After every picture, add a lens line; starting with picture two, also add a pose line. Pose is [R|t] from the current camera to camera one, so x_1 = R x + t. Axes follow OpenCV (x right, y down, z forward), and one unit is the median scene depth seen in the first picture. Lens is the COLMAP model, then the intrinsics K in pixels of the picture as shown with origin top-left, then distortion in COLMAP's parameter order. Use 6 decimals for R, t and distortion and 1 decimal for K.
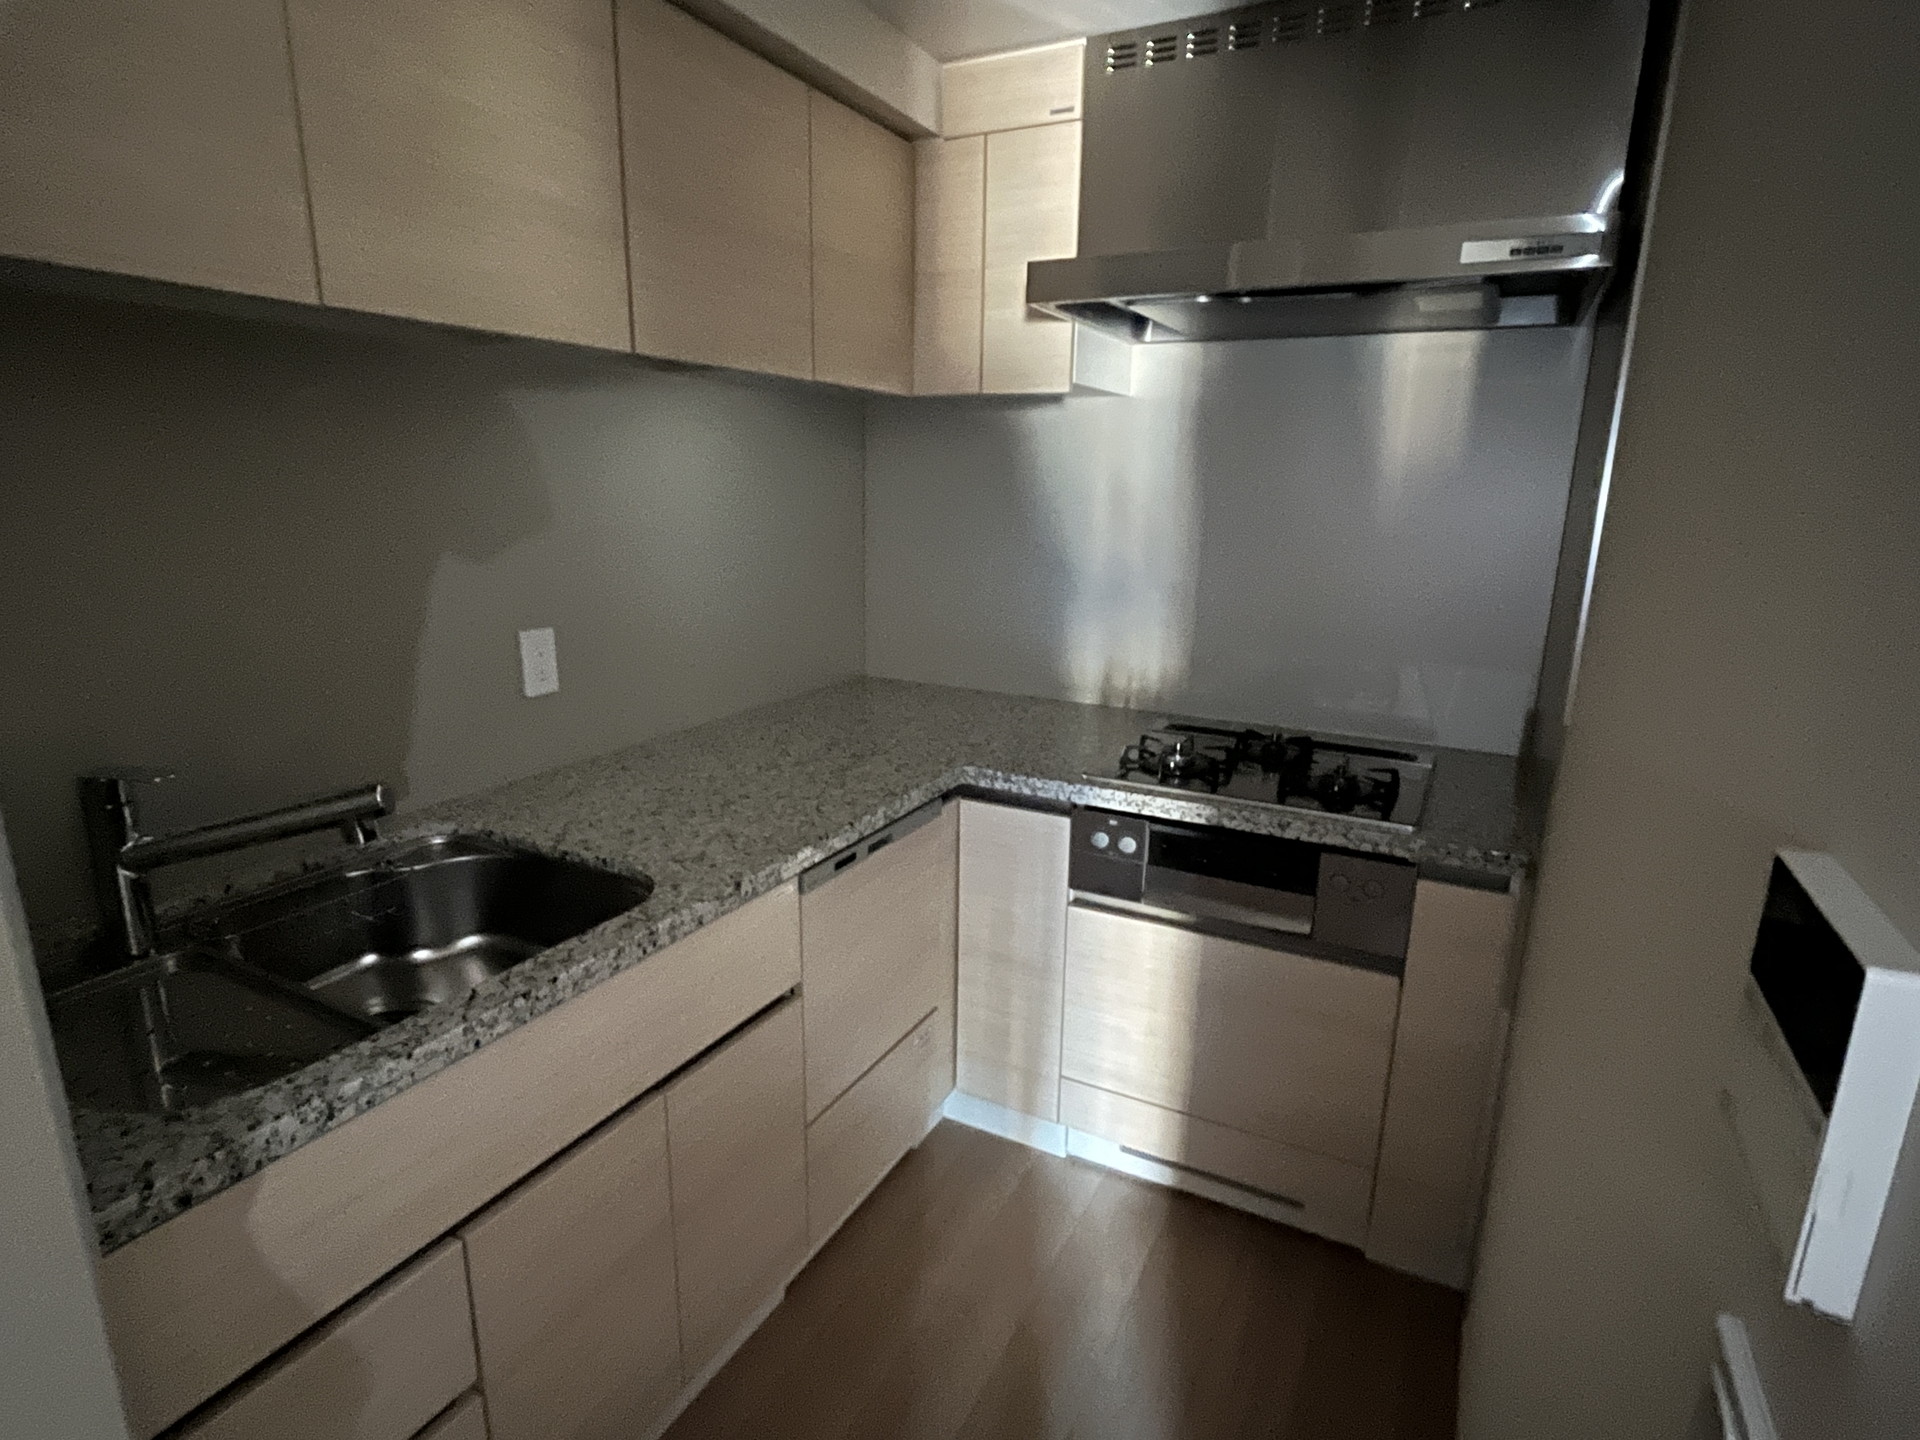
lens RADIAL K [[1001.3, 0, 961.6], [0, 1001.3, 721.2], [0, 0, 1]] dist [0.005635, 0.000537]
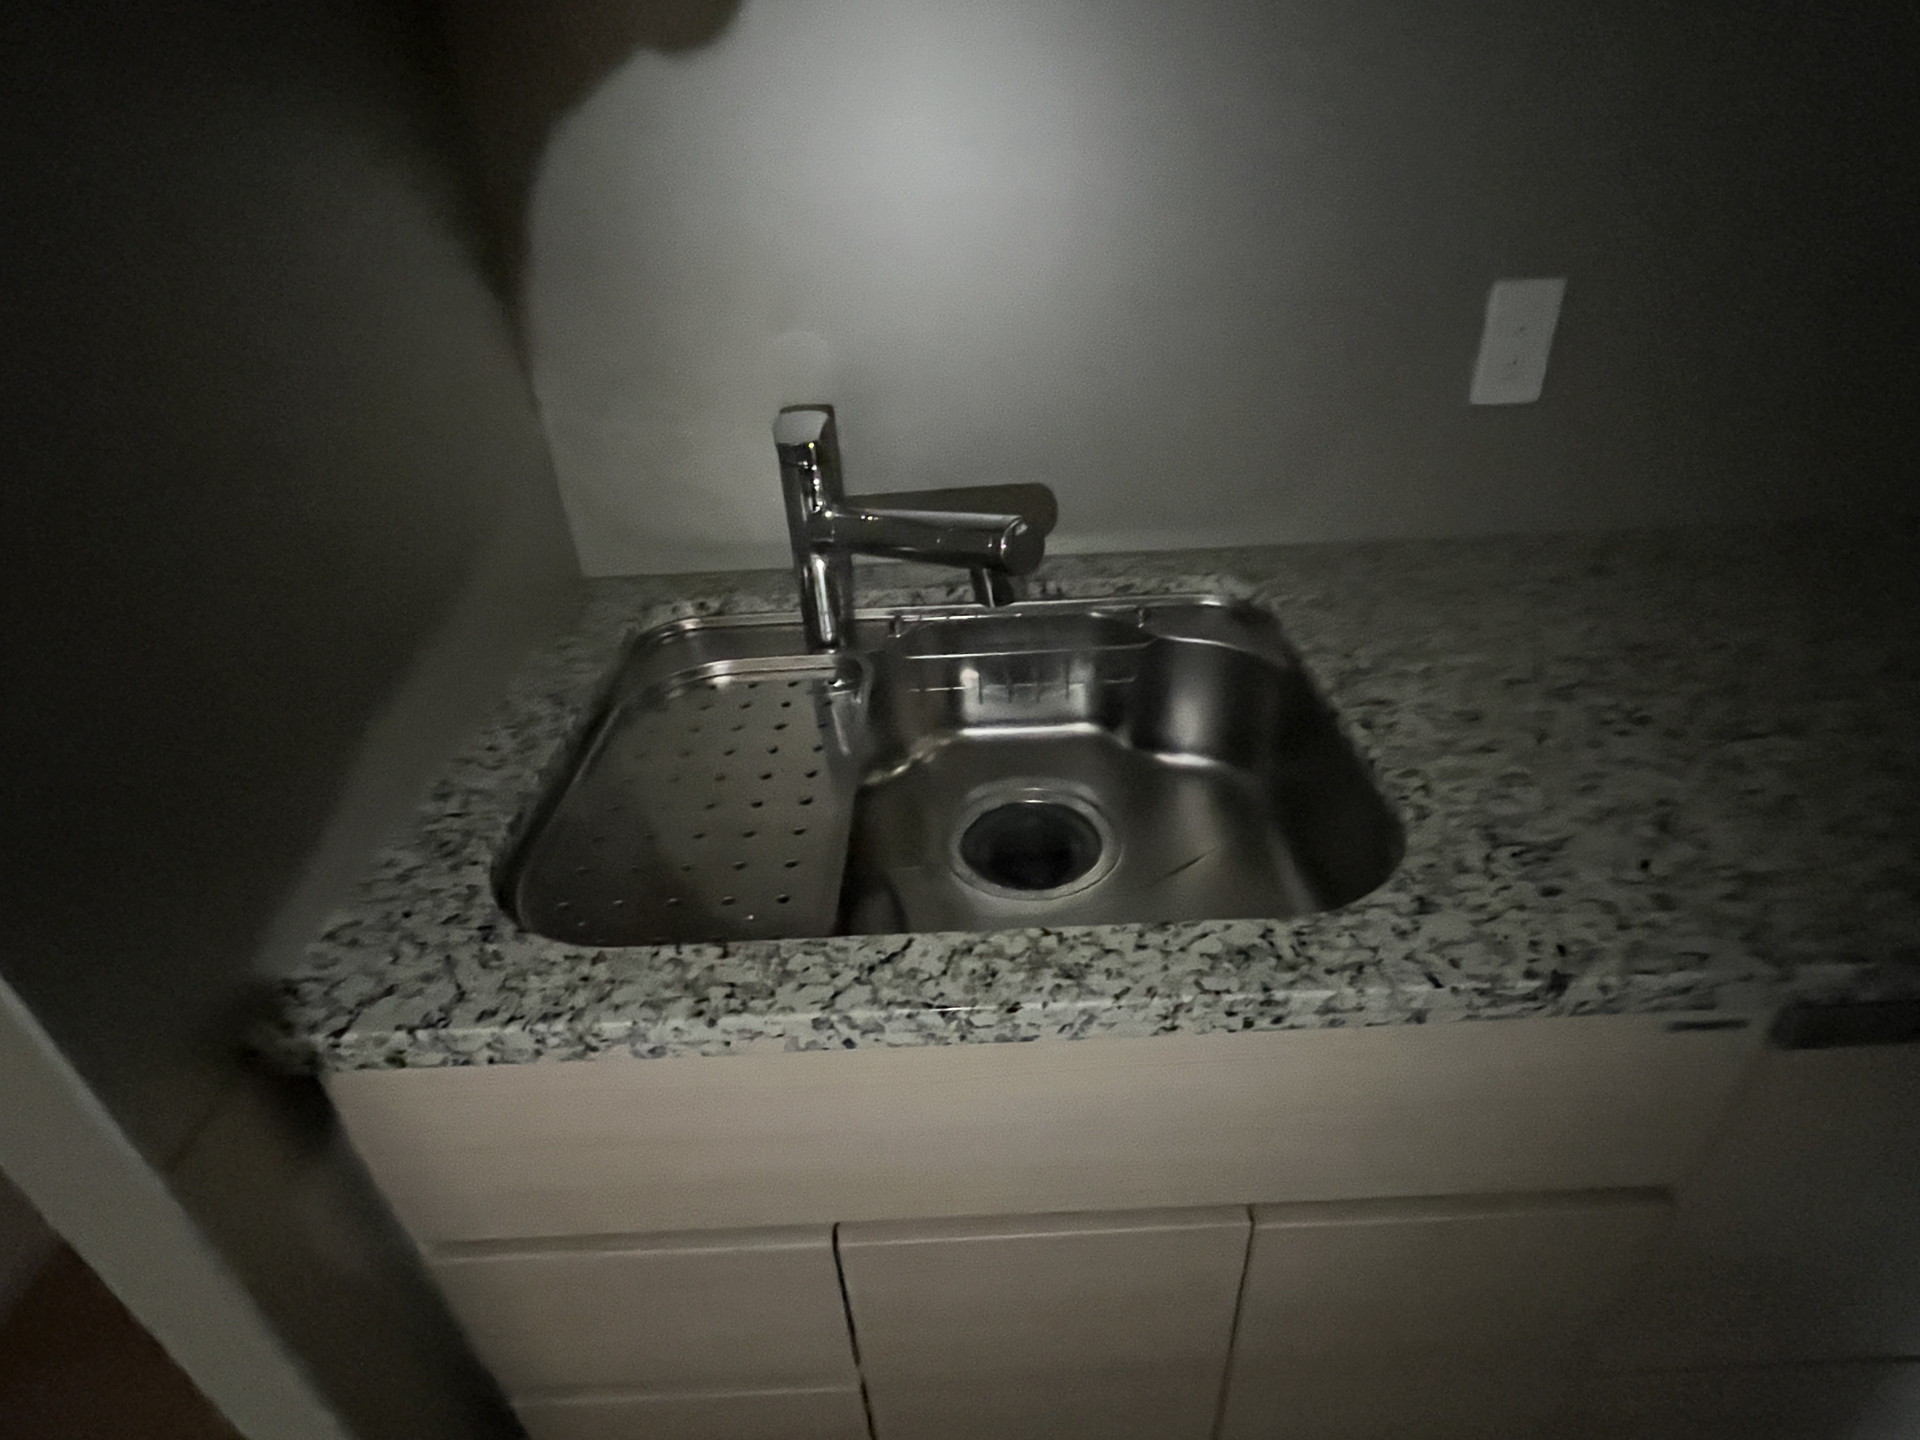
lens RADIAL K [[1001.3, 0, 965.4], [0, 1001.3, 724.0], [0, 0, 1]] dist [0.005635, 0.000537]
pose [[0.483007, 0.432401, -0.761402, -0.072239], [-0.160890, 0.898583, 0.408243, -0.063825], [0.860708, -0.074682, 0.503591, 0.591907]]
